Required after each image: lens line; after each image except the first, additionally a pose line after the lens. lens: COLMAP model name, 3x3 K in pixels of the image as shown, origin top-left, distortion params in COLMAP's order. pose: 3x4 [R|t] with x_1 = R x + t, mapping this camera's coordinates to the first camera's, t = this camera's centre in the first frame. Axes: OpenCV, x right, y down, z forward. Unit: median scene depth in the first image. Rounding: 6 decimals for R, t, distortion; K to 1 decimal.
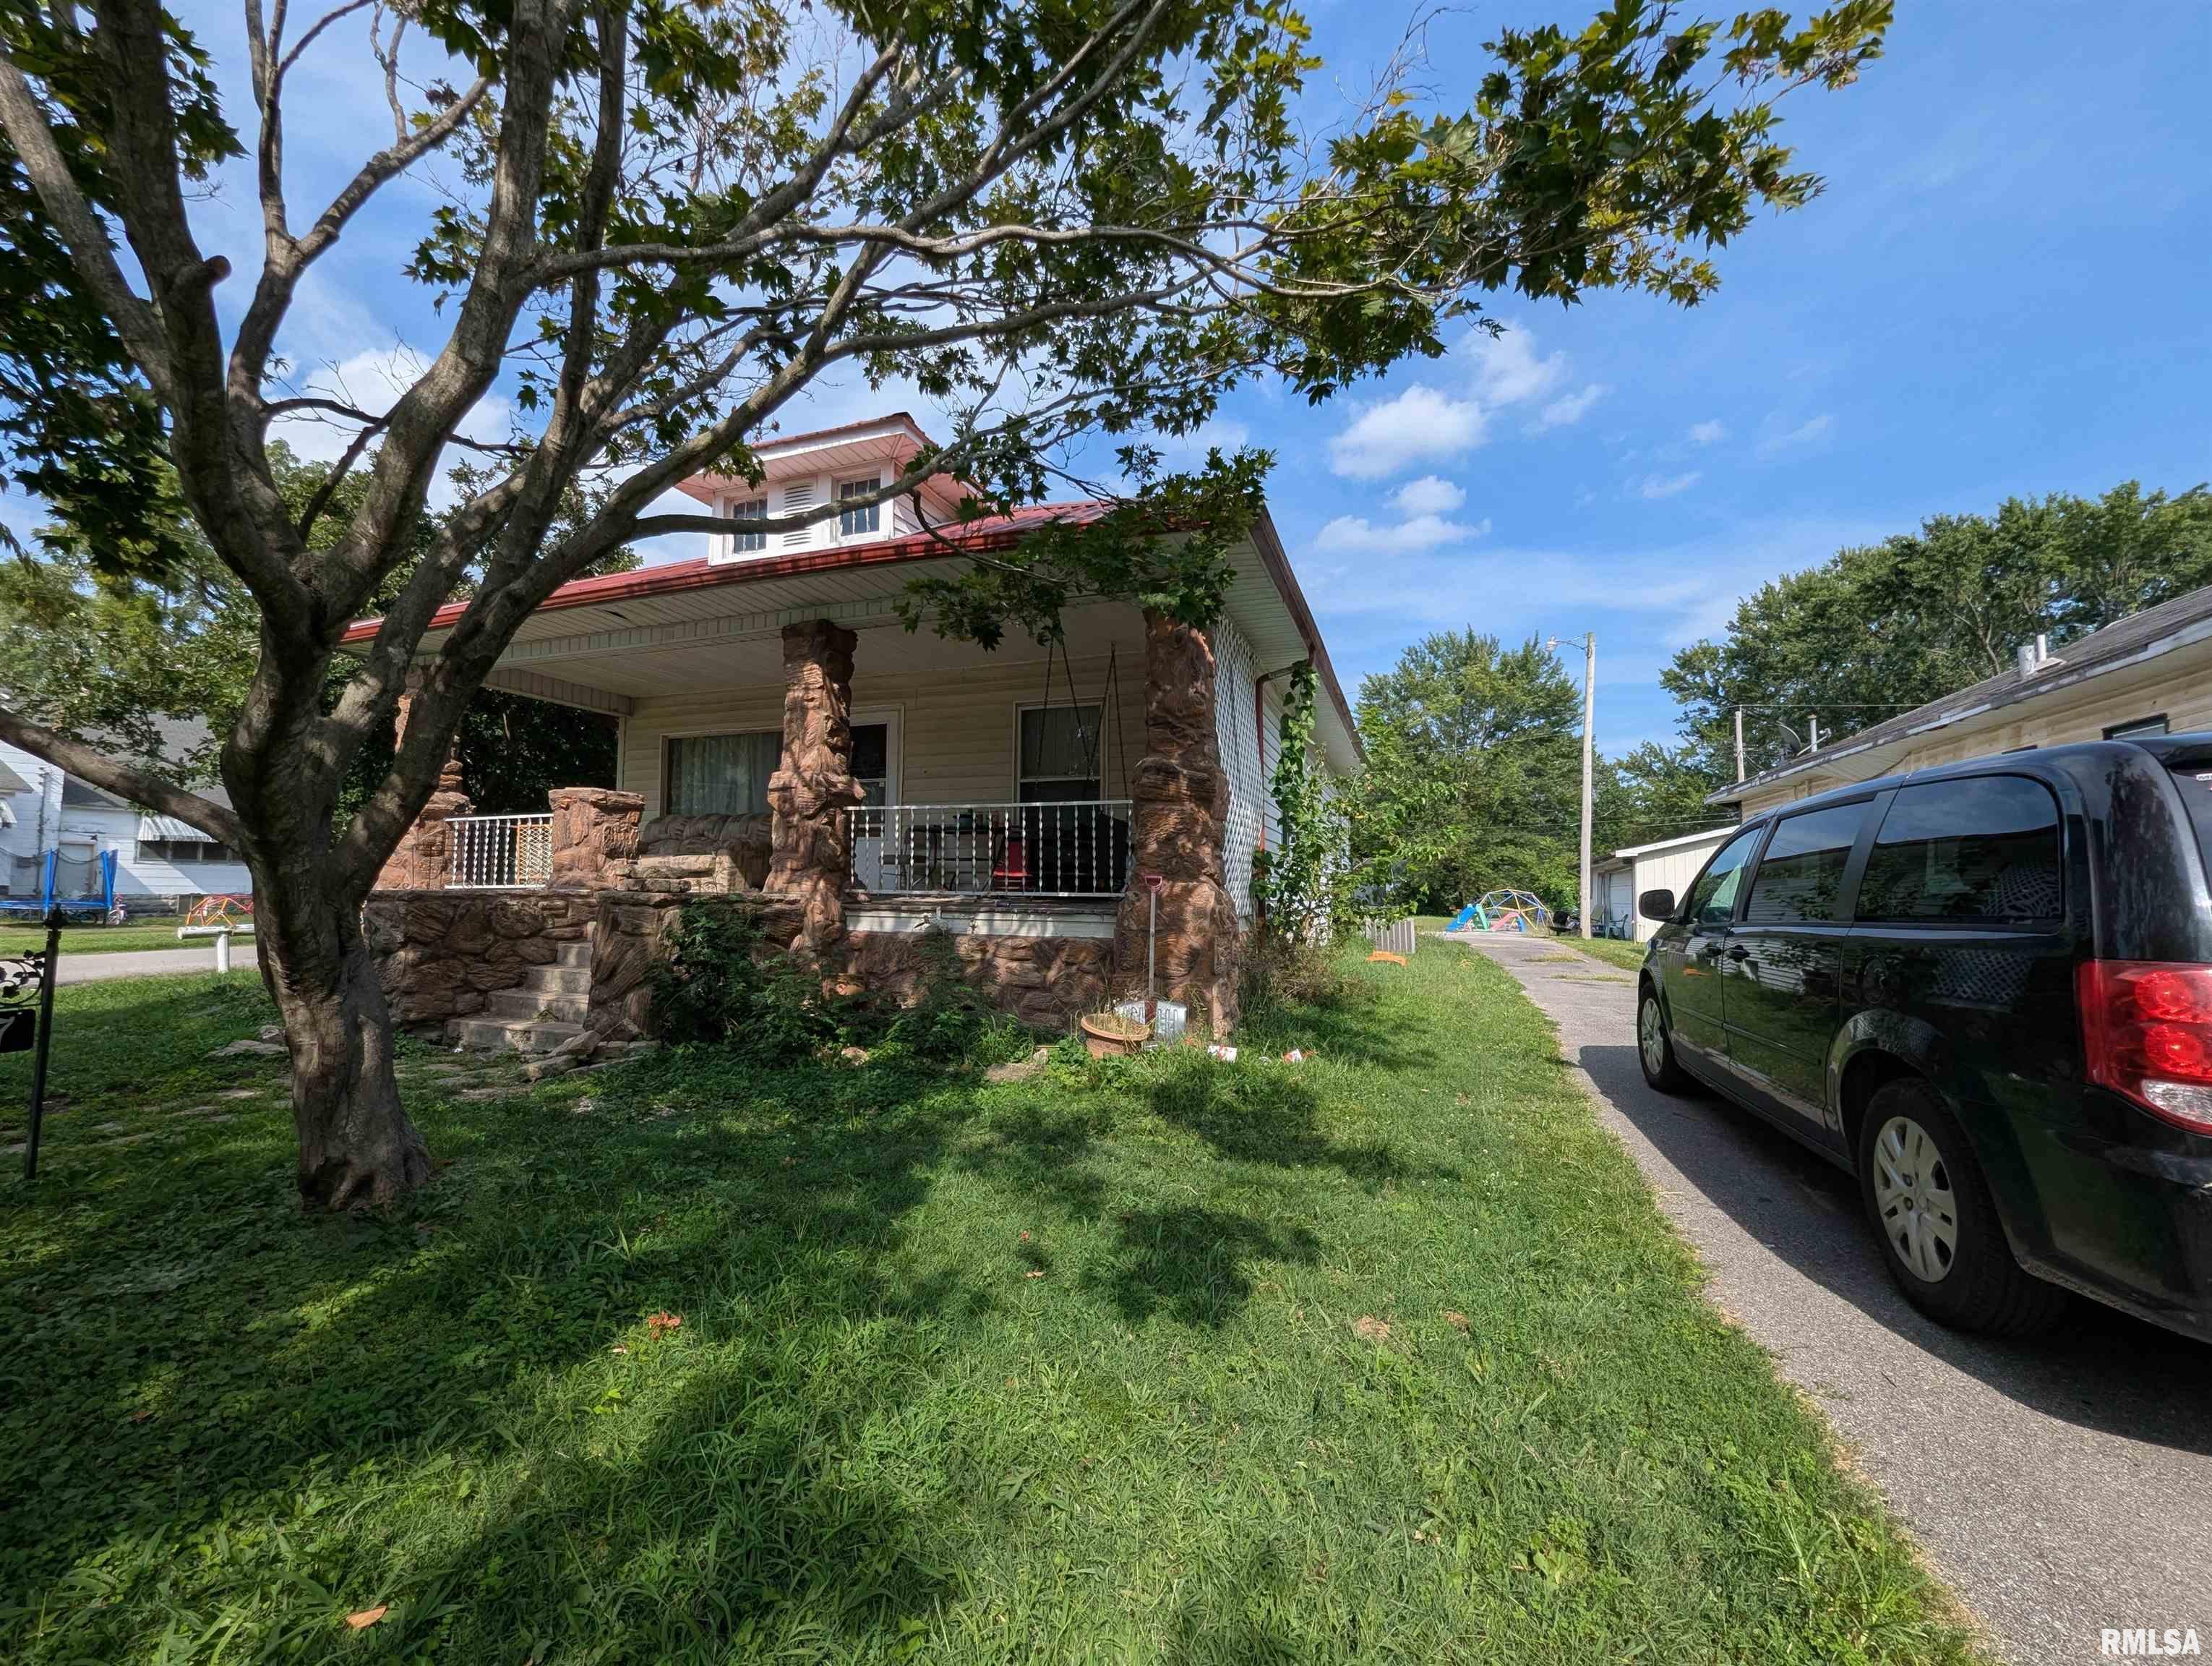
lens RADIAL K [[879.6, 0, 1101.4], [0, 879.6, 837.7], [0, 0, 1]] dist [0.005332, -0.003840]
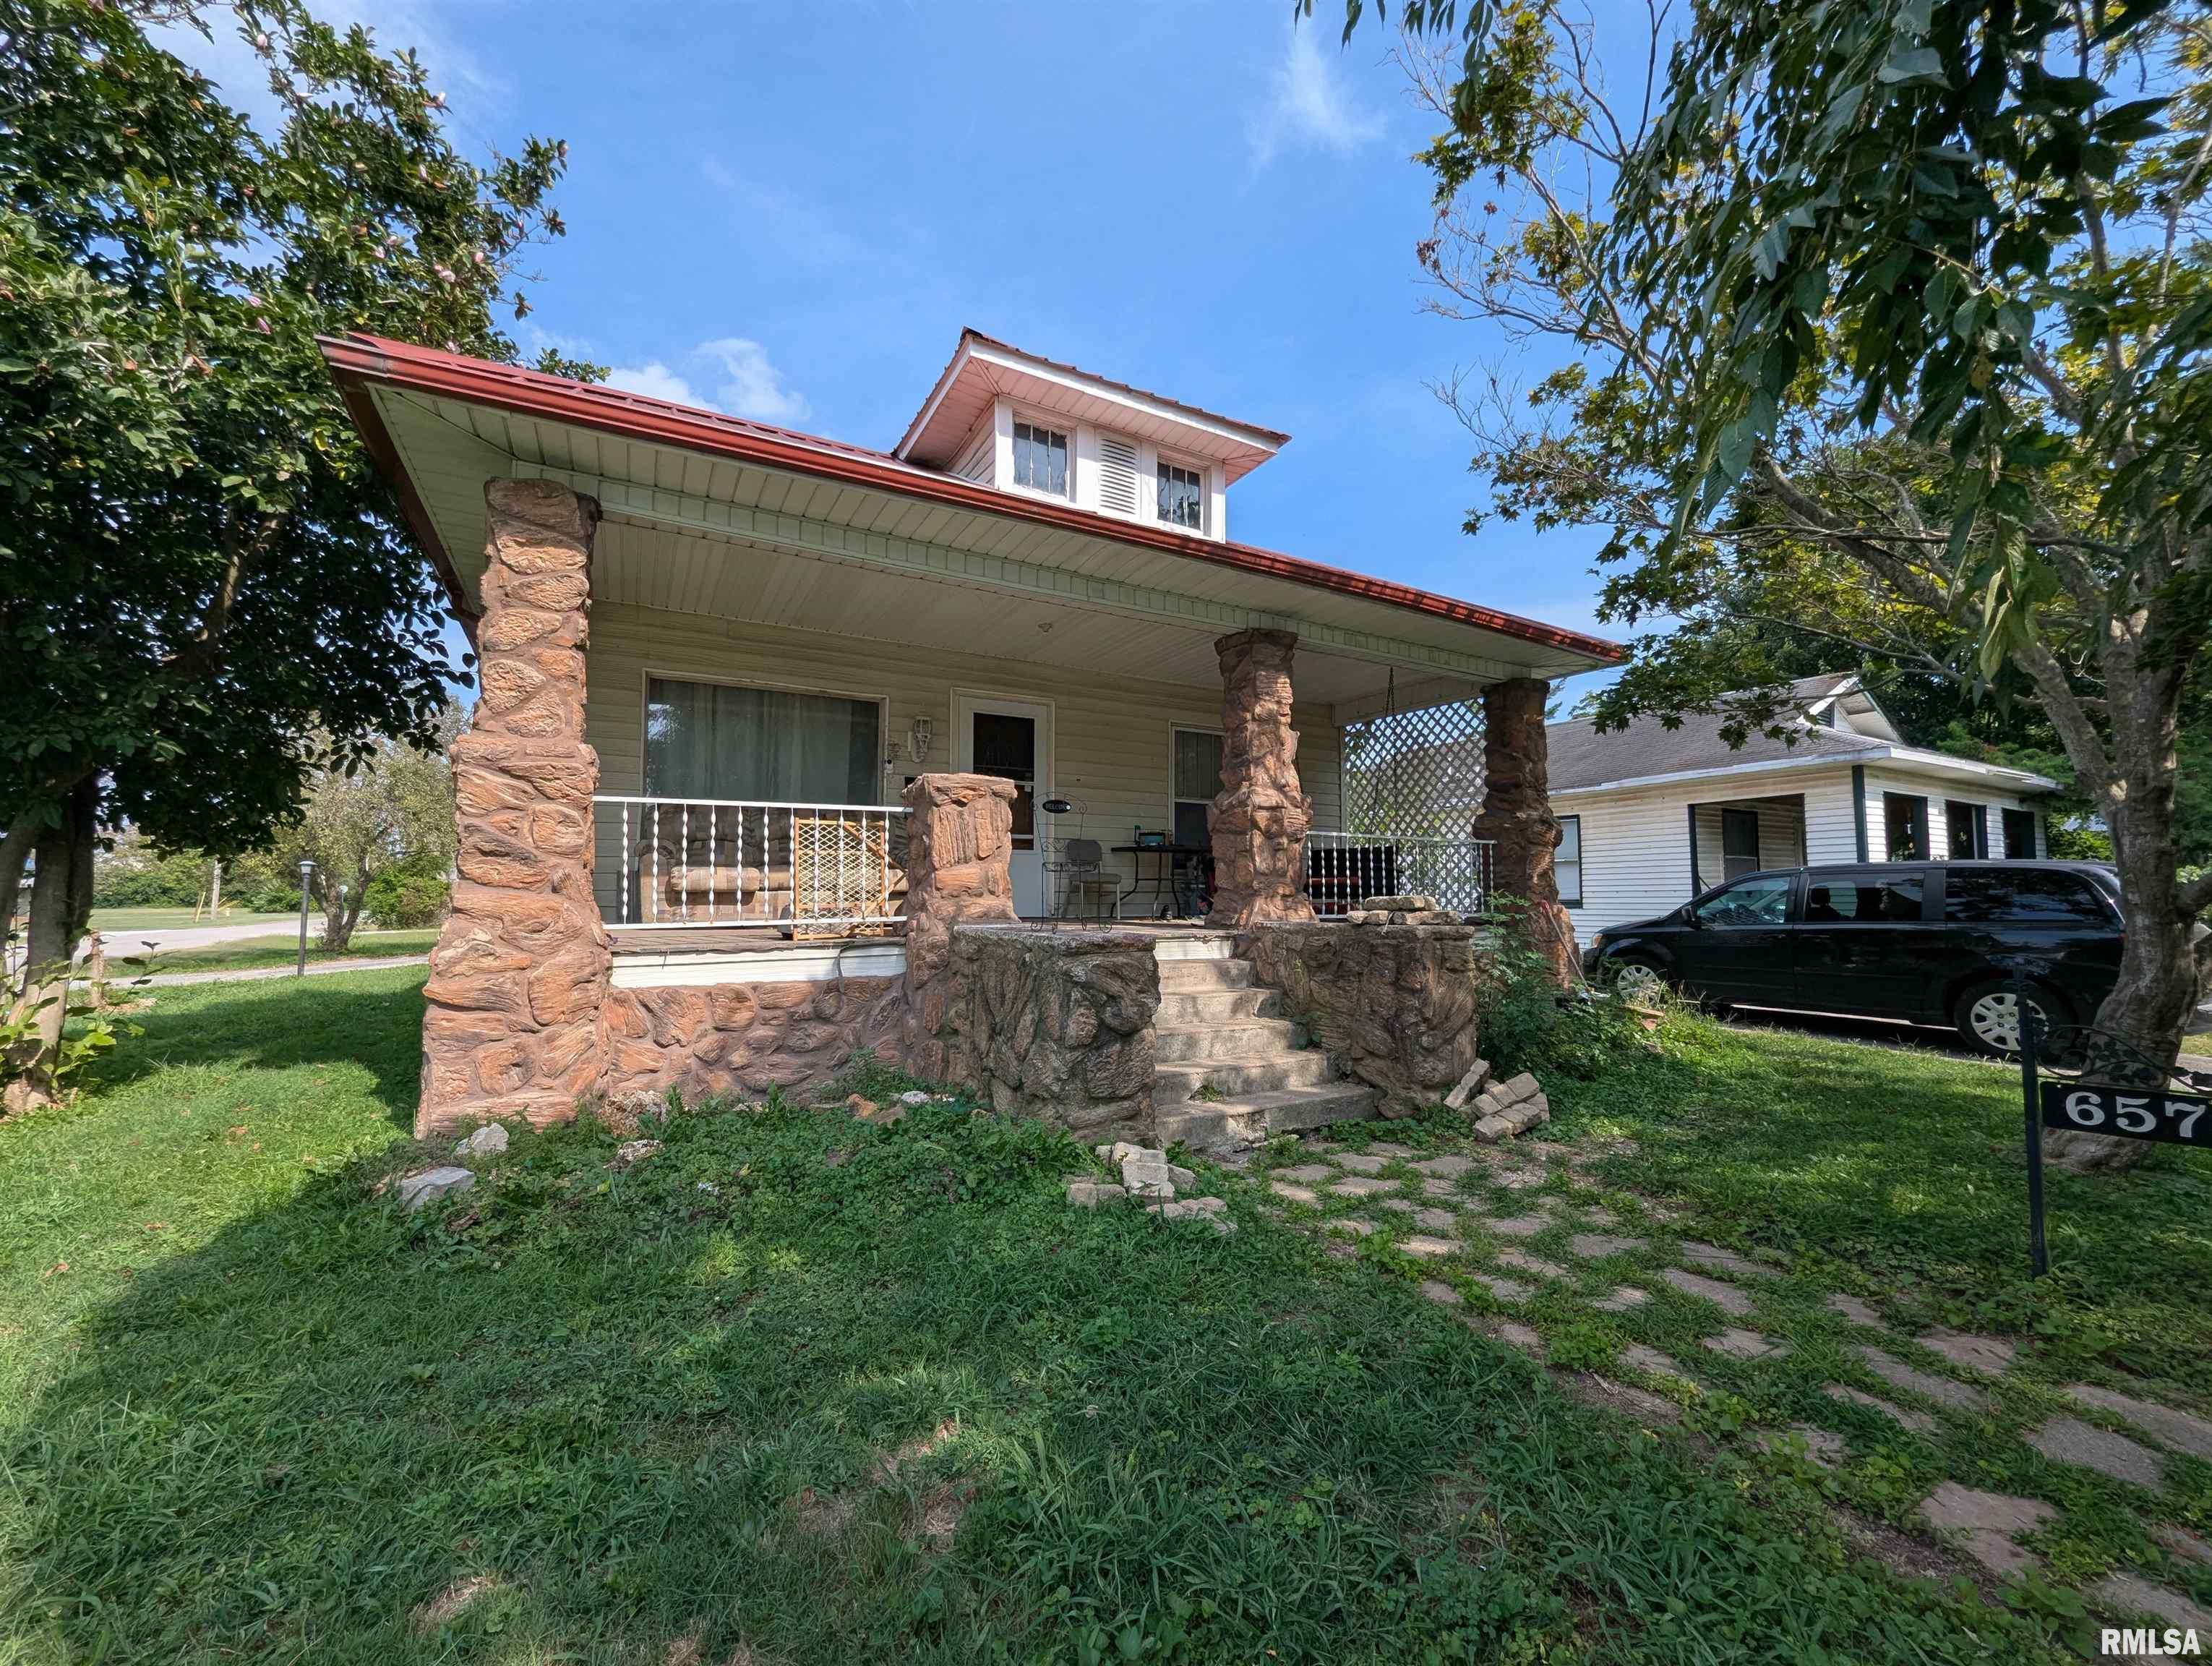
lens RADIAL K [[879.6, 0, 1099.9], [0, 879.6, 838.8], [0, 0, 1]] dist [0.005332, -0.003840]
pose [[0.639423, 0.039737, 0.767828, -1.170421], [-0.039548, 0.999041, -0.018769, 0.001232], [-0.767837, -0.018365, 0.640381, 0.542025]]
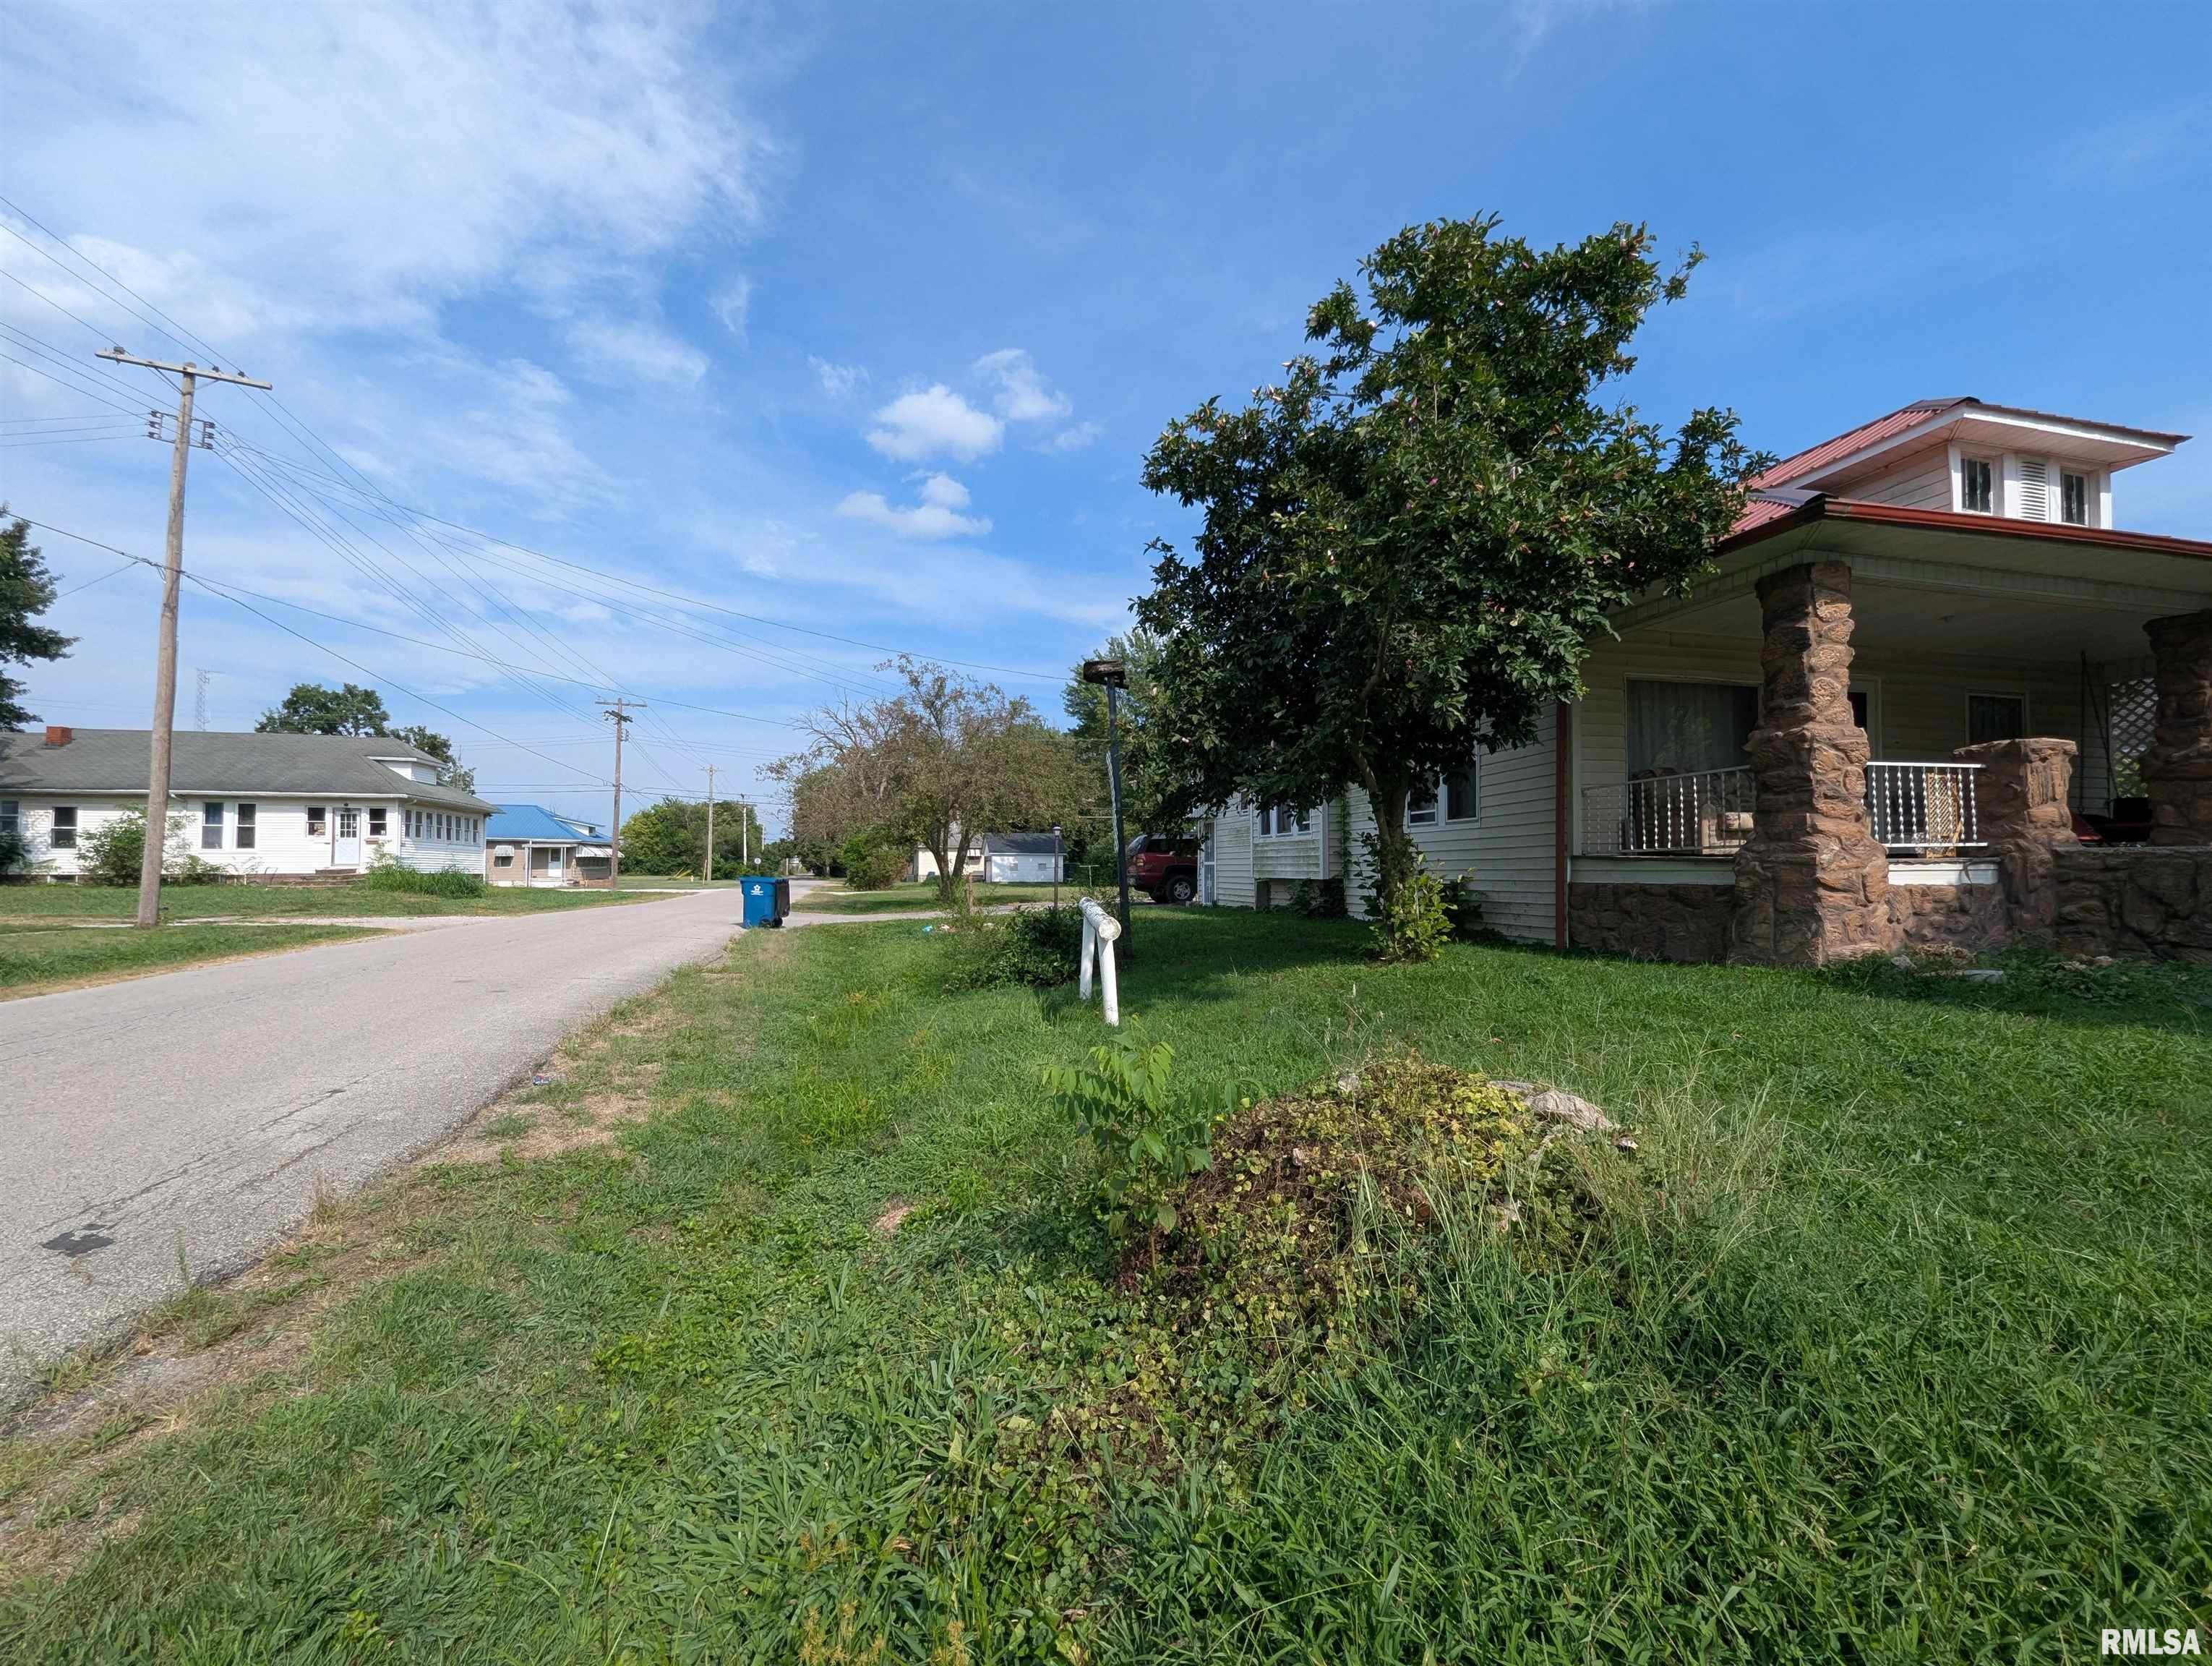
lens RADIAL K [[879.6, 0, 1096.6], [0, 879.6, 841.9], [0, 0, 1]] dist [0.005332, -0.003840]
pose [[0.828270, 0.007995, 0.560272, -2.156023], [-0.025654, 0.999391, 0.023663, 0.060962], [-0.559742, -0.033972, 0.827970, 0.874800]]
